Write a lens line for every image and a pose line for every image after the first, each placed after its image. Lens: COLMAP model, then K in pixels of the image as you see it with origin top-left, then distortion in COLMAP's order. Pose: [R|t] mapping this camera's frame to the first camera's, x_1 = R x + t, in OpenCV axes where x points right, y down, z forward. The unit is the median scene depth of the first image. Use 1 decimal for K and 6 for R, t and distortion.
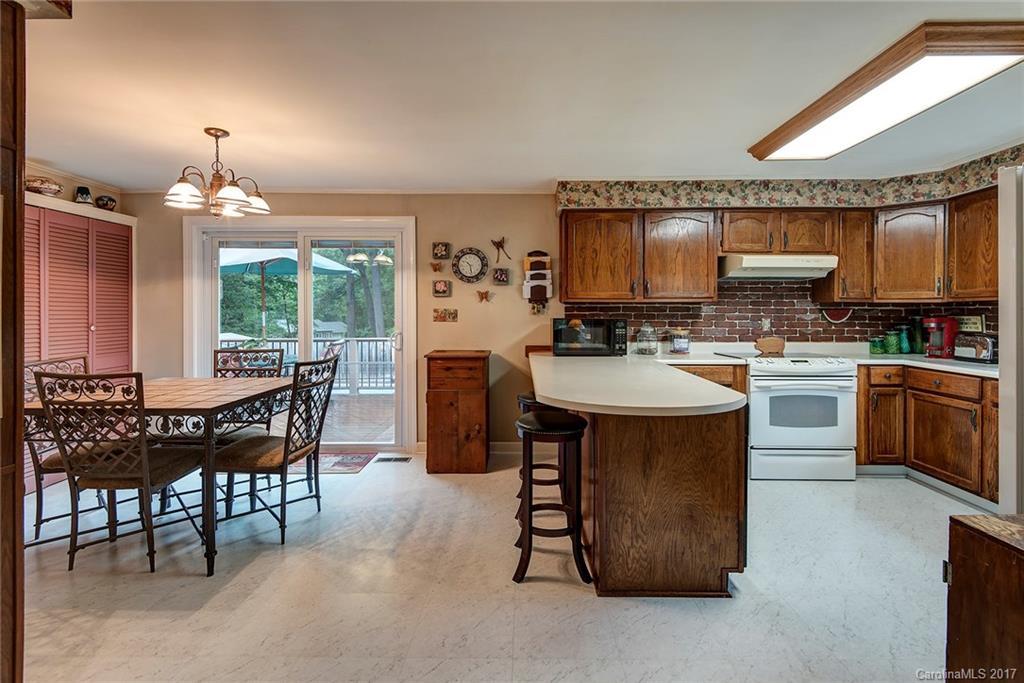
lens RADIAL K [[484.9, 0, 515.2], [0, 484.9, 312.8], [0, 0, 1]] dist [0.027279, -0.019654]
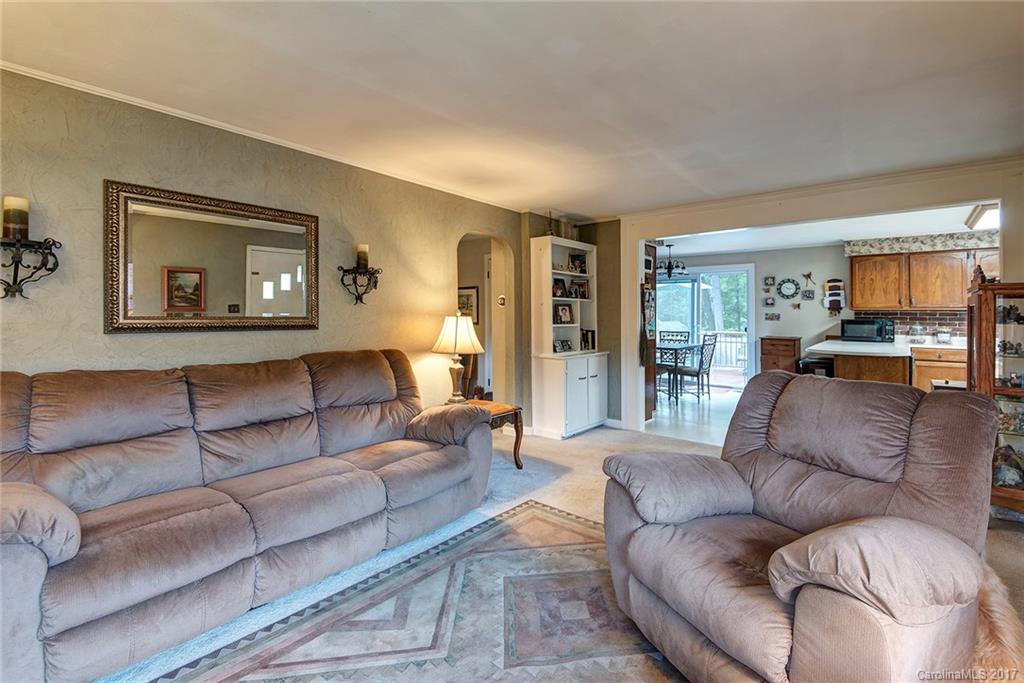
lens RADIAL K [[484.9, 0, 510.2], [0, 484.9, 306.2], [0, 0, 1]] dist [0.027279, -0.019654]
pose [[0.783130, -0.003493, -0.621848, 0.241052], [-0.004723, 0.999922, -0.011564, -0.009951], [0.621840, 0.011993, 0.783052, -1.123914]]
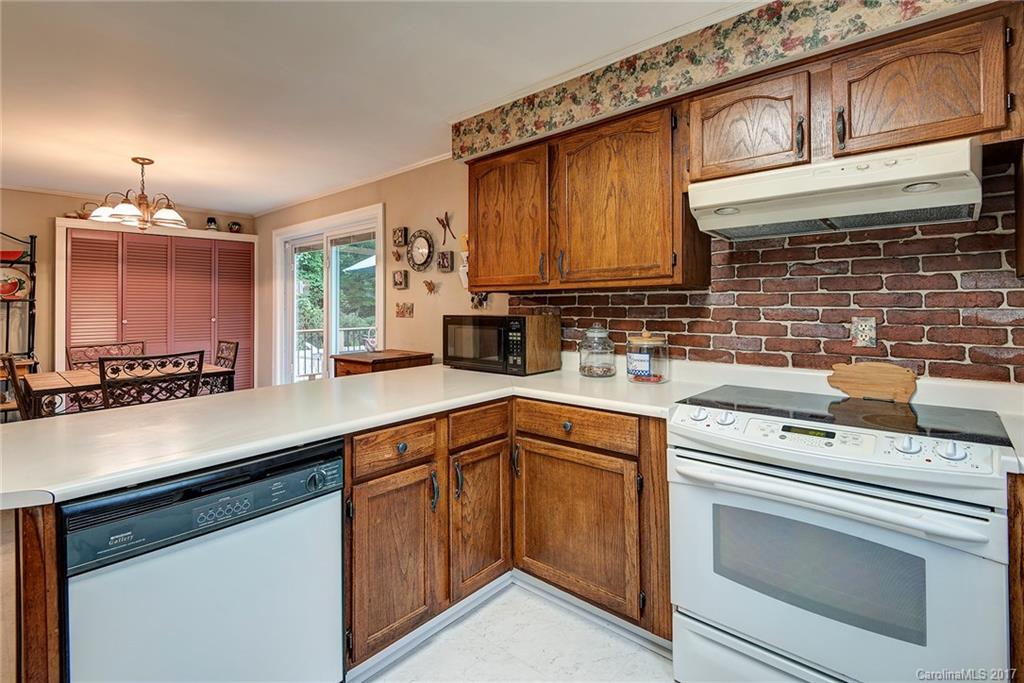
lens RADIAL K [[484.9, 0, 492.2], [0, 484.9, 292.3], [0, 0, 1]] dist [0.027279, -0.019654]
pose [[0.739675, -0.024705, -0.672511, 0.616058], [0.010177, 0.999622, -0.025528, -0.003278], [0.672887, 0.012038, 0.739647, 0.509380]]
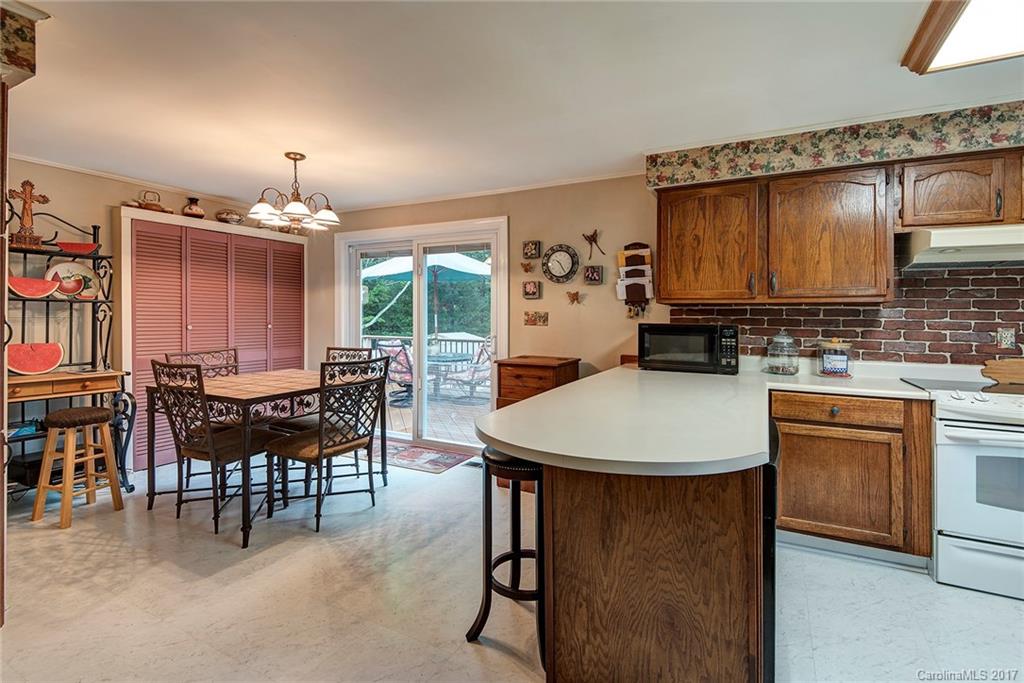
lens RADIAL K [[484.9, 0, 505.2], [0, 484.9, 309.6], [0, 0, 1]] dist [0.027279, -0.019654]
pose [[0.885134, 0.000315, -0.465336, 0.260934], [-0.005807, 0.999929, -0.010370, -0.002160], [0.465299, 0.011881, 0.885074, 0.165794]]
